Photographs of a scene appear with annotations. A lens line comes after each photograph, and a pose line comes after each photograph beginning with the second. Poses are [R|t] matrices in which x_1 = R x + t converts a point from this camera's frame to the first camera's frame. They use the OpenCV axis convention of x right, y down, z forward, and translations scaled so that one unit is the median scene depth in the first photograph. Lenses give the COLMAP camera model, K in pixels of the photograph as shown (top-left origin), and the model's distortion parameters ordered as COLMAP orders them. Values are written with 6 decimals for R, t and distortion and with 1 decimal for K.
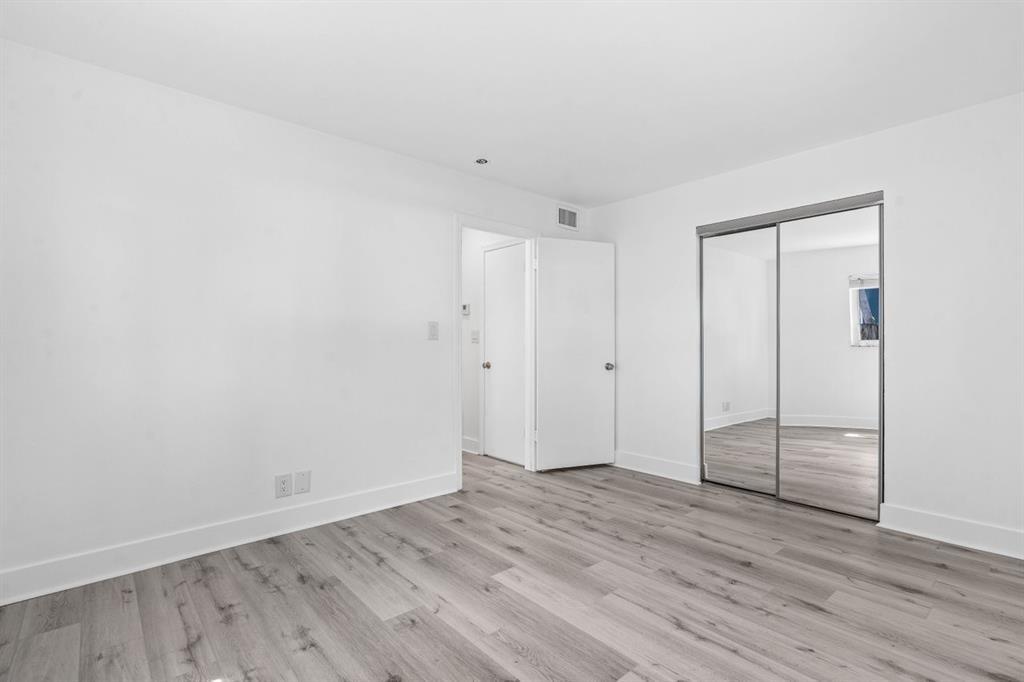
lens RADIAL K [[476.2, 0, 513.2], [0, 476.2, 346.8], [0, 0, 1]] dist [-0.002494, 0.000869]
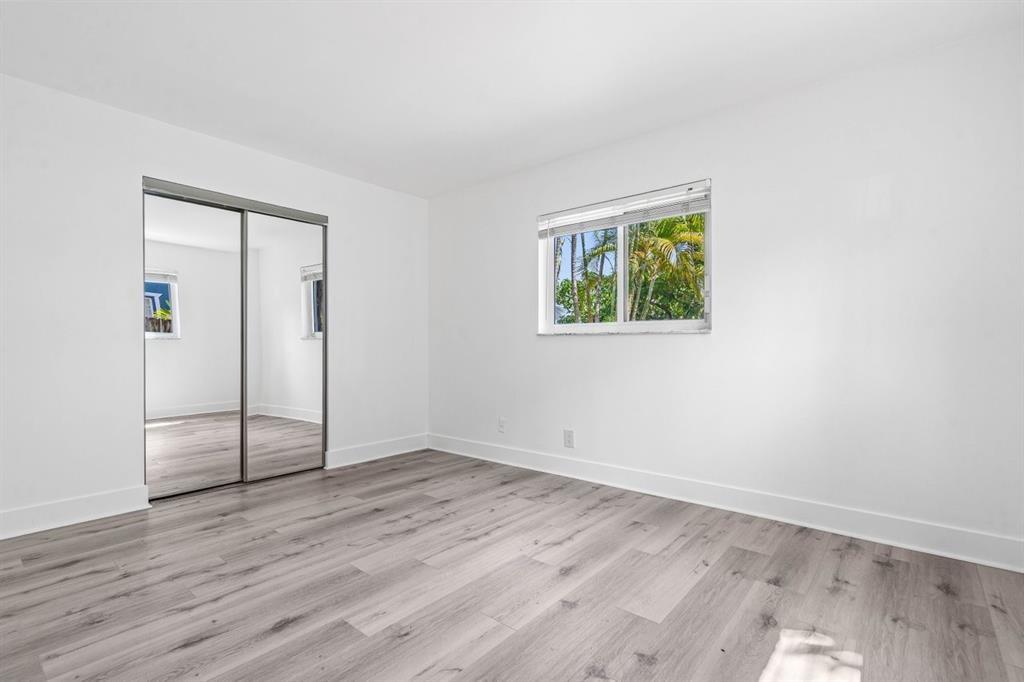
lens RADIAL K [[466.7, 0, 516.7], [0, 466.7, 343.1], [0, 0, 1]] dist [-0.001267, 0.000357]
pose [[-0.143549, 0.002857, 0.989639, -0.626656], [0.002363, 0.999994, -0.002544, 0.032328], [-0.989640, 0.001973, -0.143555, 0.704386]]
